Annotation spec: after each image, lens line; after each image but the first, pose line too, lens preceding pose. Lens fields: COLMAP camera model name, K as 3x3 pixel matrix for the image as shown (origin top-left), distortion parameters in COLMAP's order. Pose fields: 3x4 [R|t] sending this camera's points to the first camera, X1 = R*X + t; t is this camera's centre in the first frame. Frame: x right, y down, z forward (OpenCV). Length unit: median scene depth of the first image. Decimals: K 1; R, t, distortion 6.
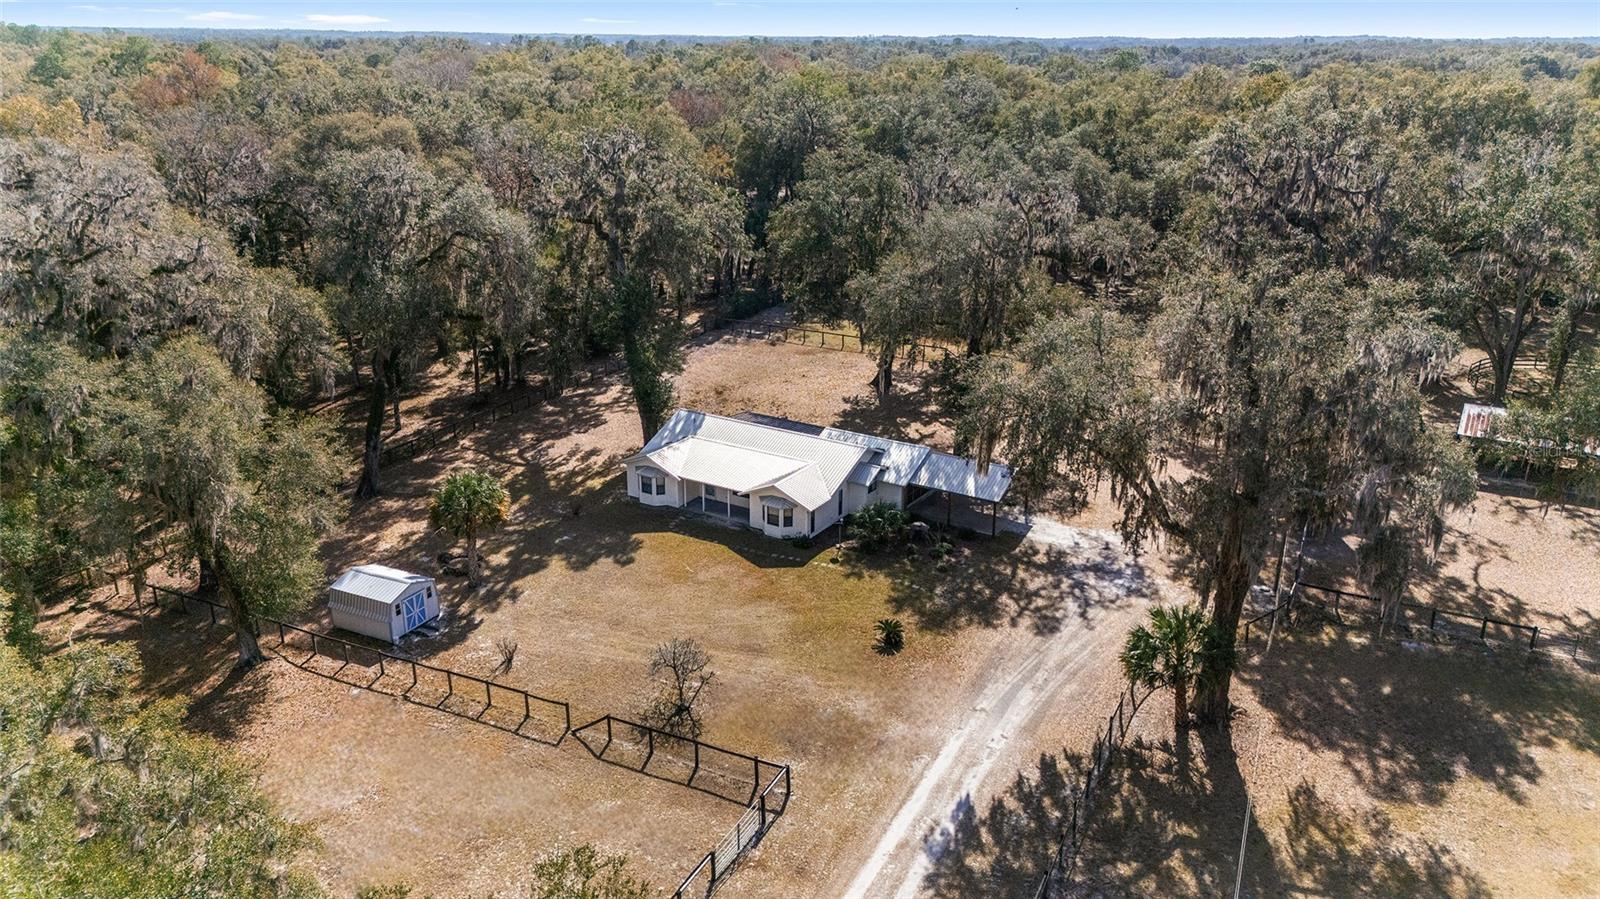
lens RADIAL K [[1170.8, 0, 800.4], [0, 1170.8, 450.1], [0, 0, 1]] dist [0.050197, -0.052695]
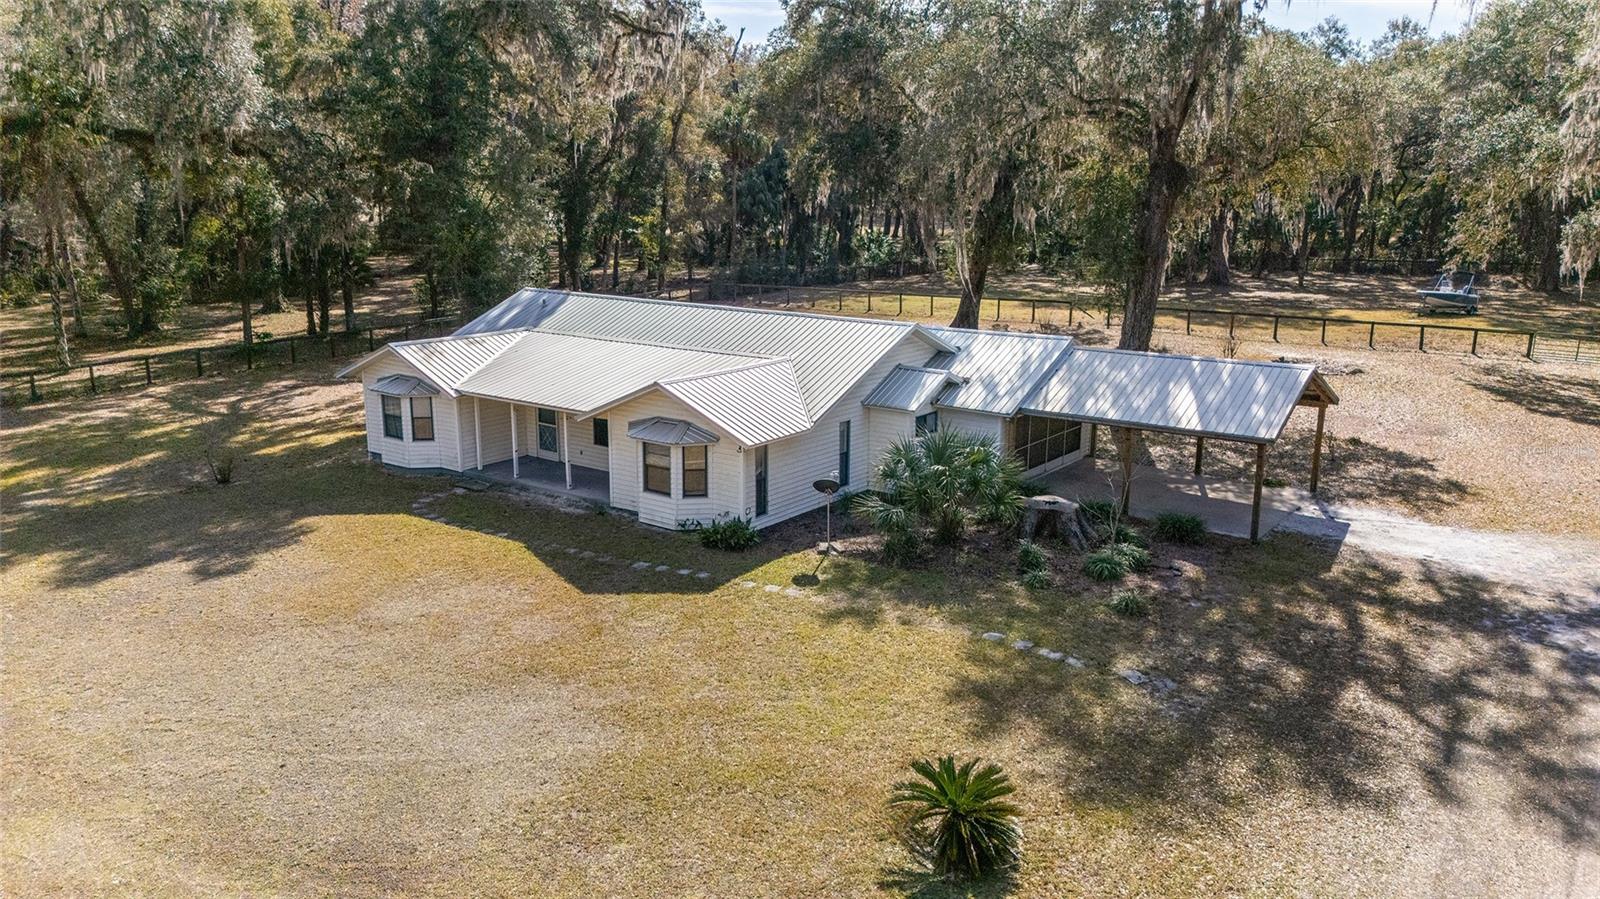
lens RADIAL K [[1170.8, 0, 808.2], [0, 1170.8, 452.6], [0, 0, 1]] dist [0.050197, -0.052695]
pose [[0.997443, 0.014623, -0.069950, 0.053682], [-0.022411, 0.993468, -0.111890, 0.095704], [0.067857, 0.113171, 0.991256, 0.653088]]
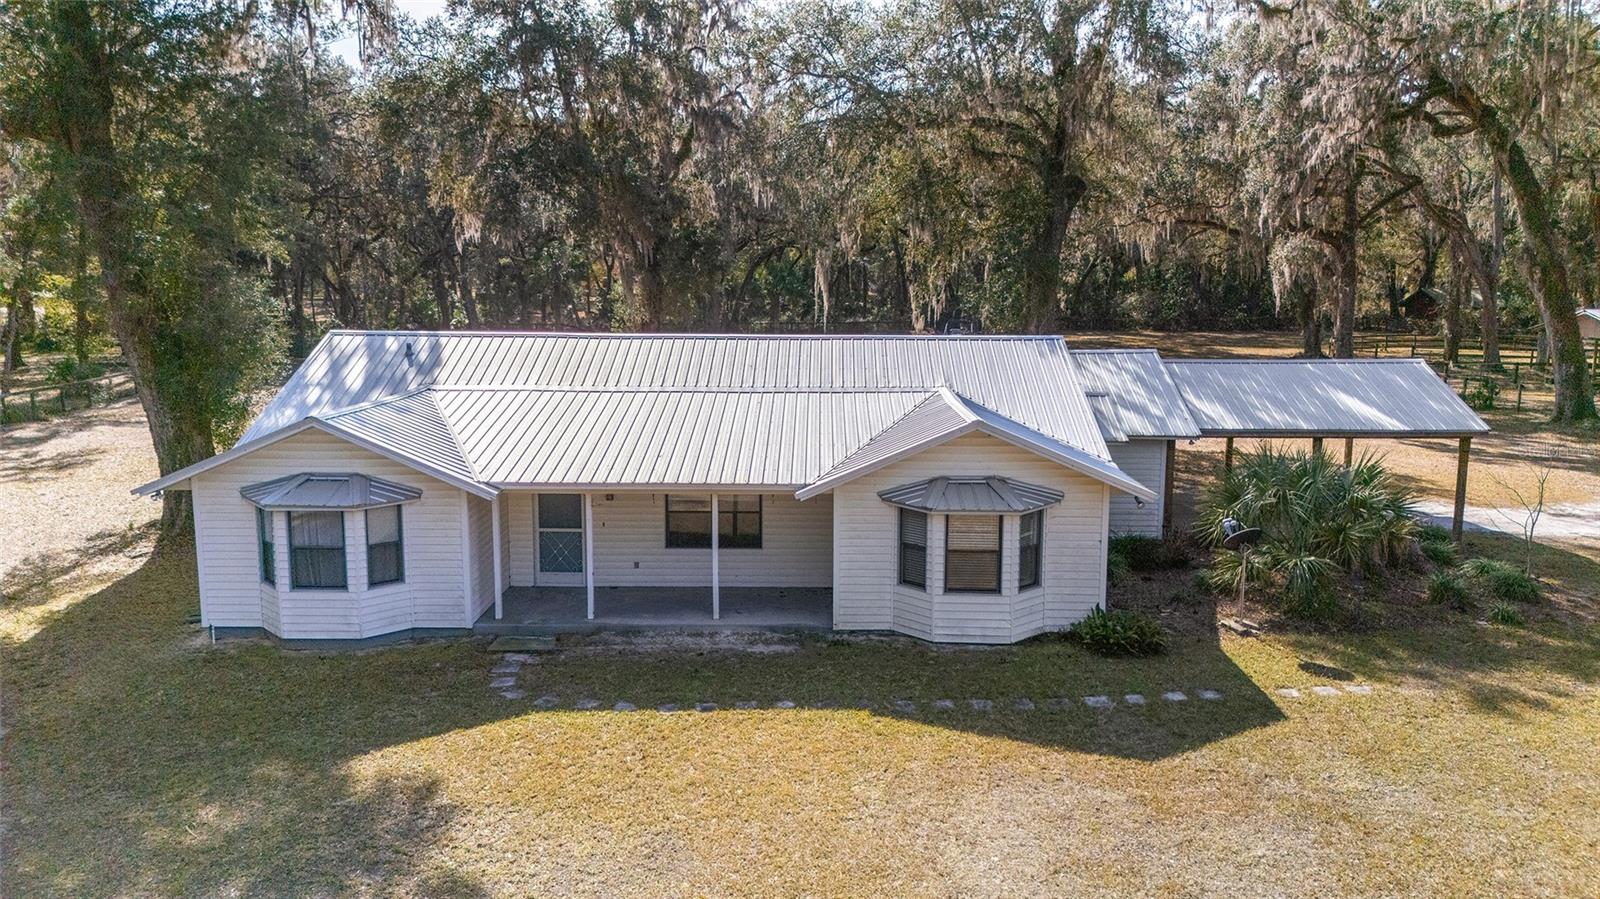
lens RADIAL K [[1170.8, 0, 796.4], [0, 1170.8, 443.2], [0, 0, 1]] dist [0.050197, -0.052695]
pose [[0.858790, -0.077262, 0.506469, -0.183792], [0.172682, 0.974370, -0.144167, 0.064934], [-0.482350, 0.211267, 0.850121, 0.833700]]
